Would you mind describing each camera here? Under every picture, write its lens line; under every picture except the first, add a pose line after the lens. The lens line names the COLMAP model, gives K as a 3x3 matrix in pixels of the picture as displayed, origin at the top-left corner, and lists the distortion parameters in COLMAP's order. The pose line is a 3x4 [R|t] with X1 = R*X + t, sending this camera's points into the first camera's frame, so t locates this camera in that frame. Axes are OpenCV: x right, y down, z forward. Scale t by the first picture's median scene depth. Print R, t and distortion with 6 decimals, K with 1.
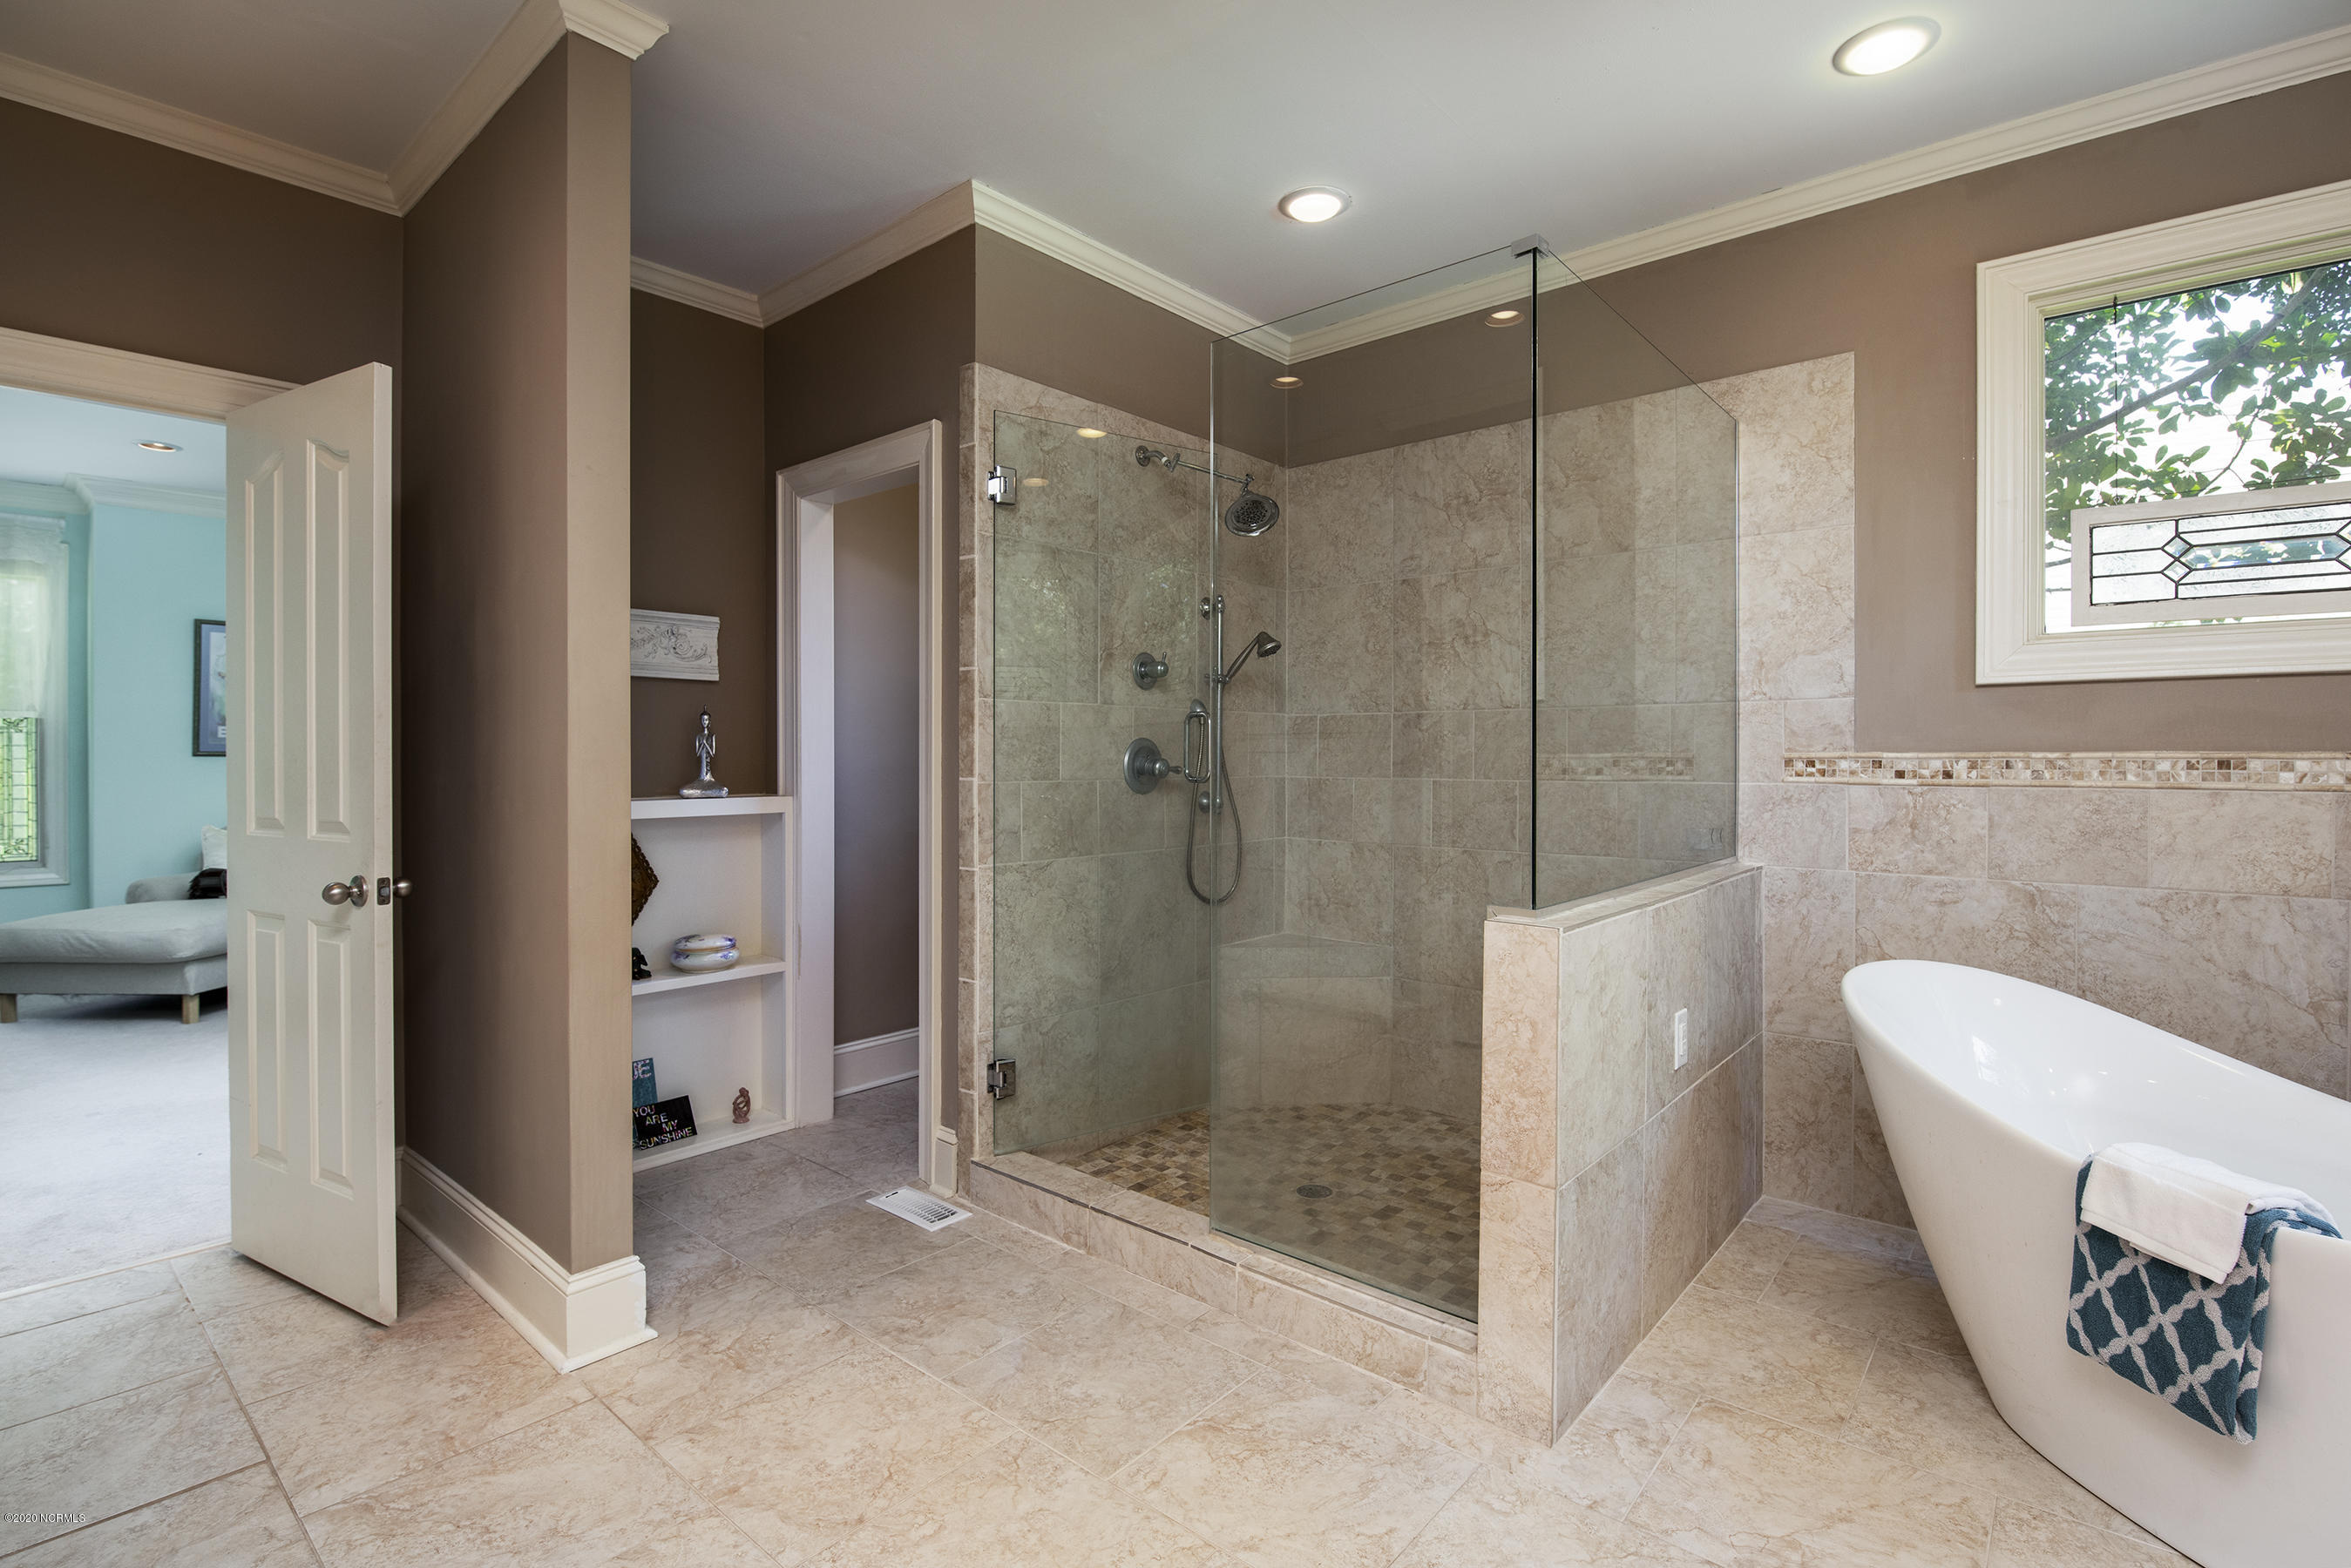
lens RADIAL K [[1089.4, 0, 1176.9], [0, 1089.4, 768.1], [0, 0, 1]] dist [-0.001073, -0.007935]
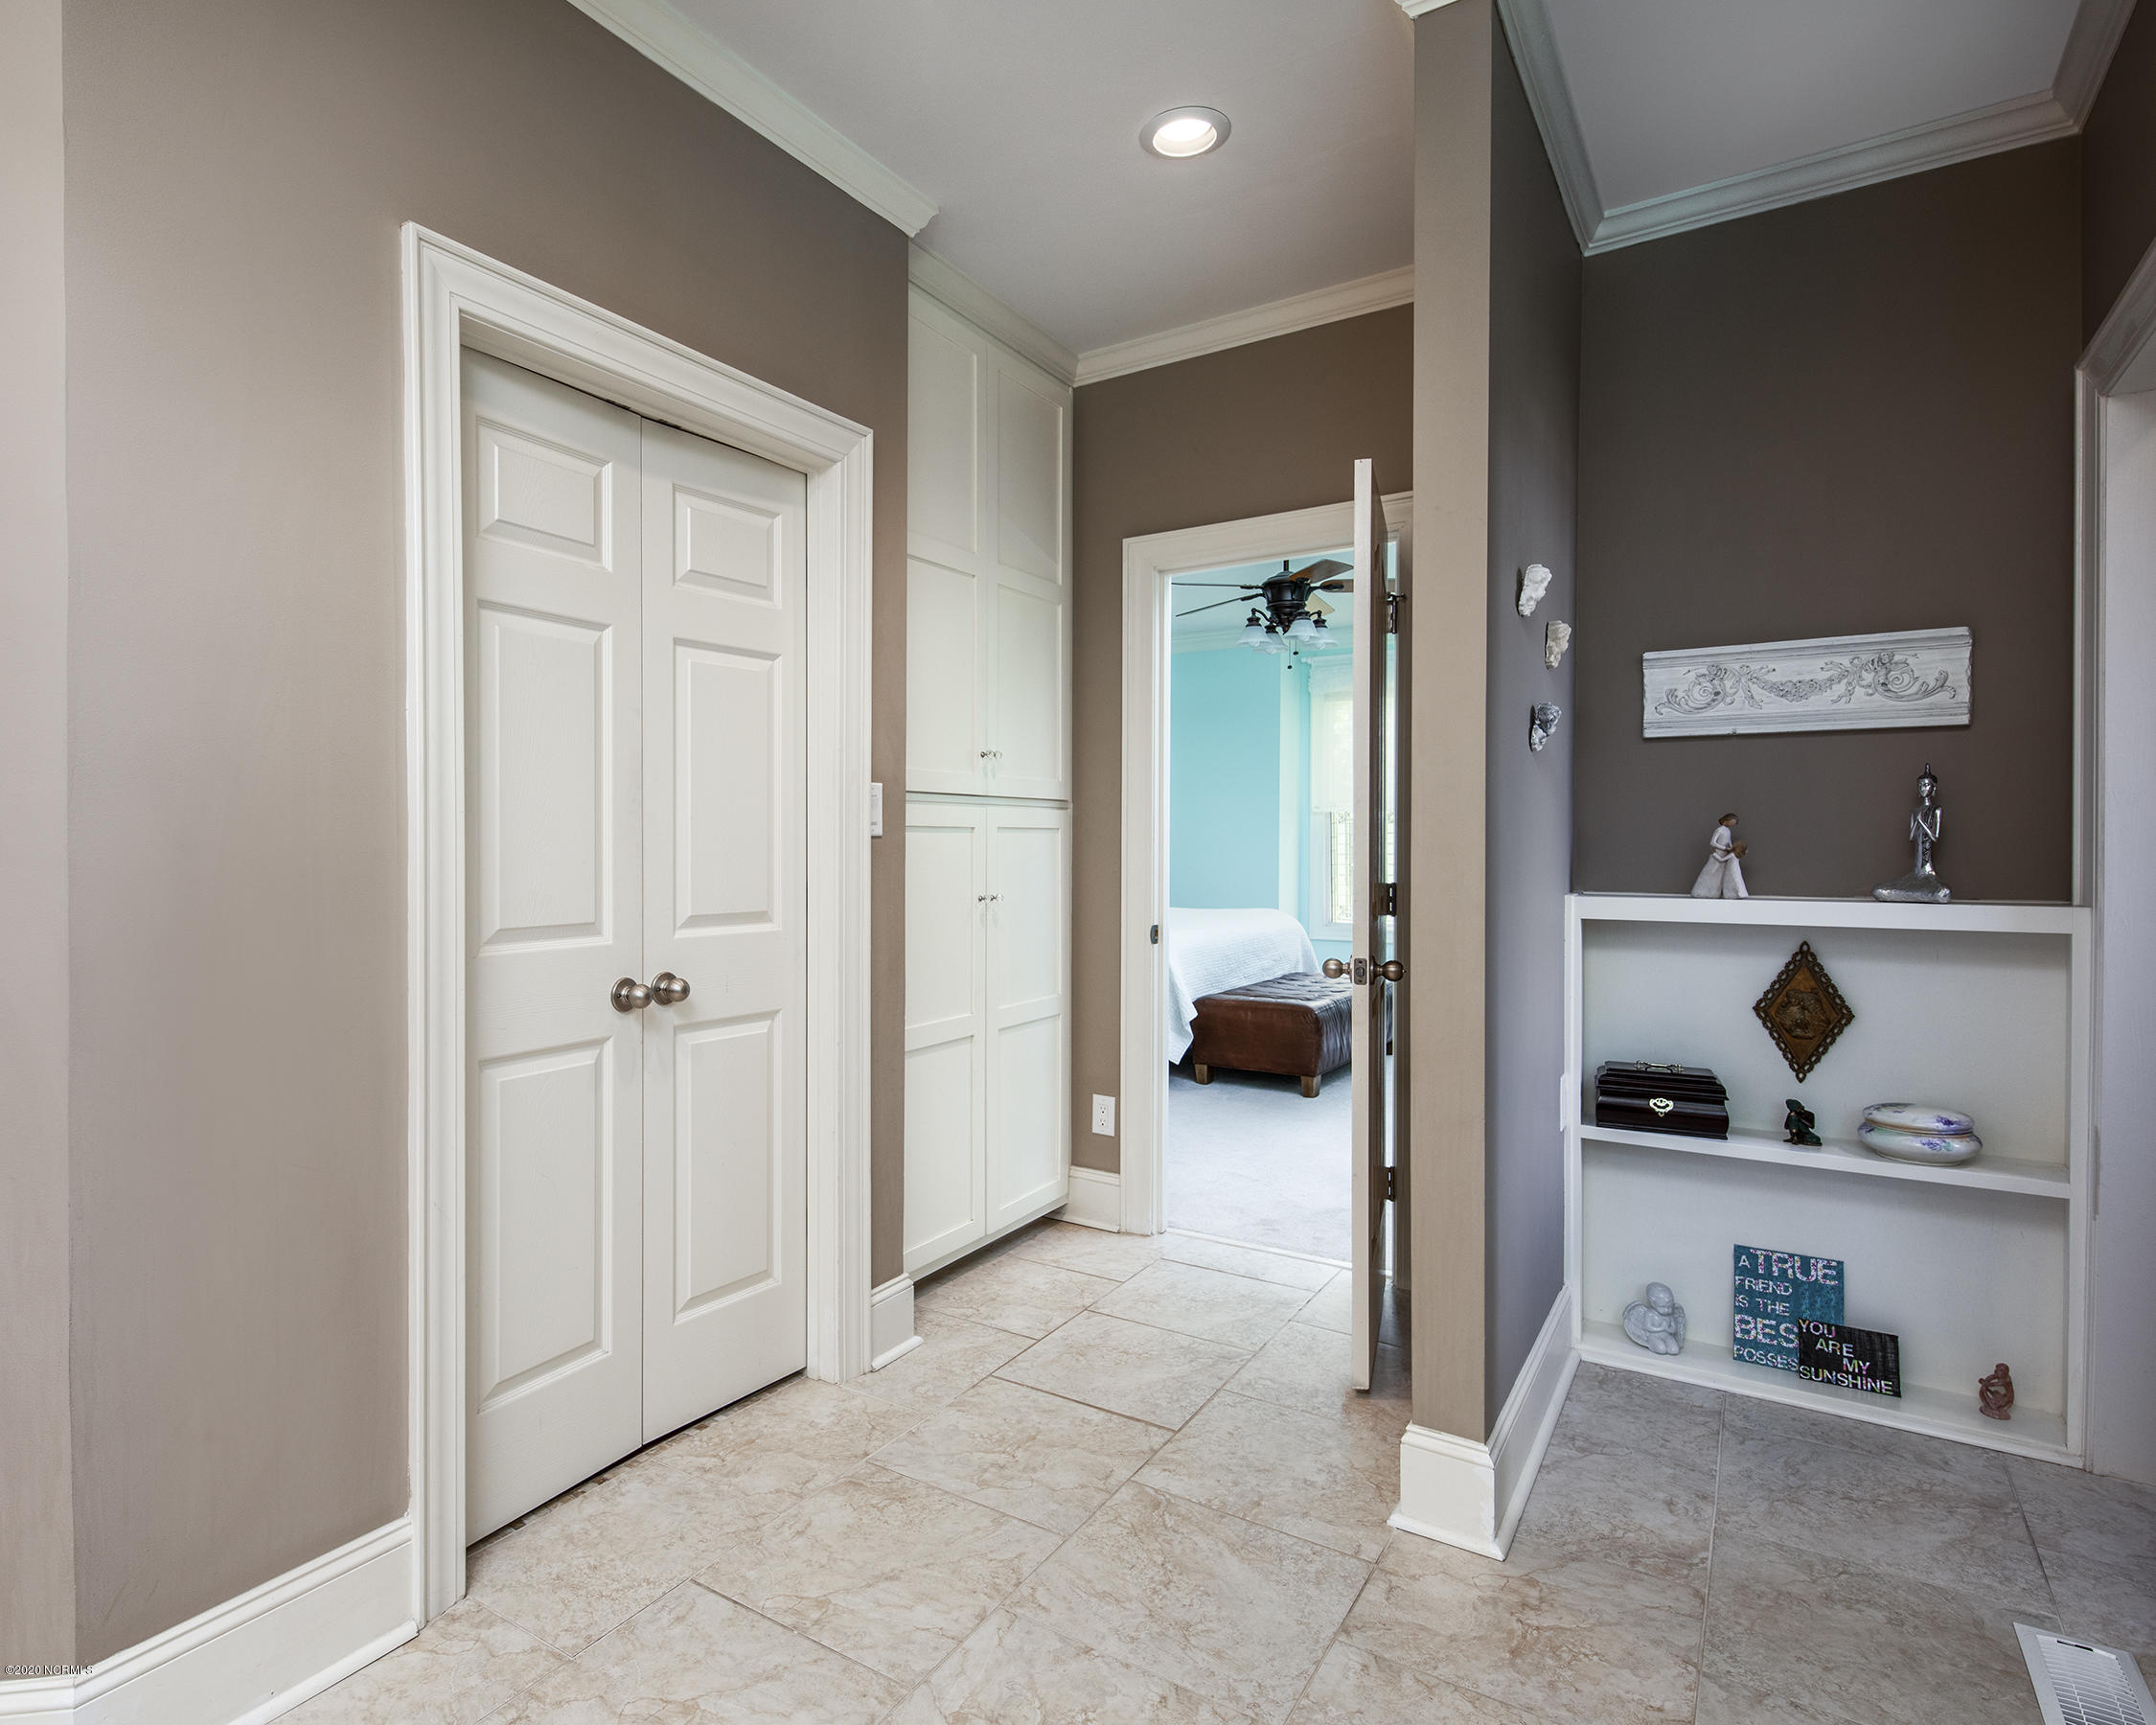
lens RADIAL K [[1265.0, 0, 1078.0], [0, 1265.0, 862.5], [0, 0, 1]] dist [0.034409, -0.024573]
pose [[0.108386, 0.017533, -0.993954, 0.296025], [-0.010054, 0.999813, 0.016540, -0.005273], [0.994058, 0.008201, 0.108542, 0.406736]]
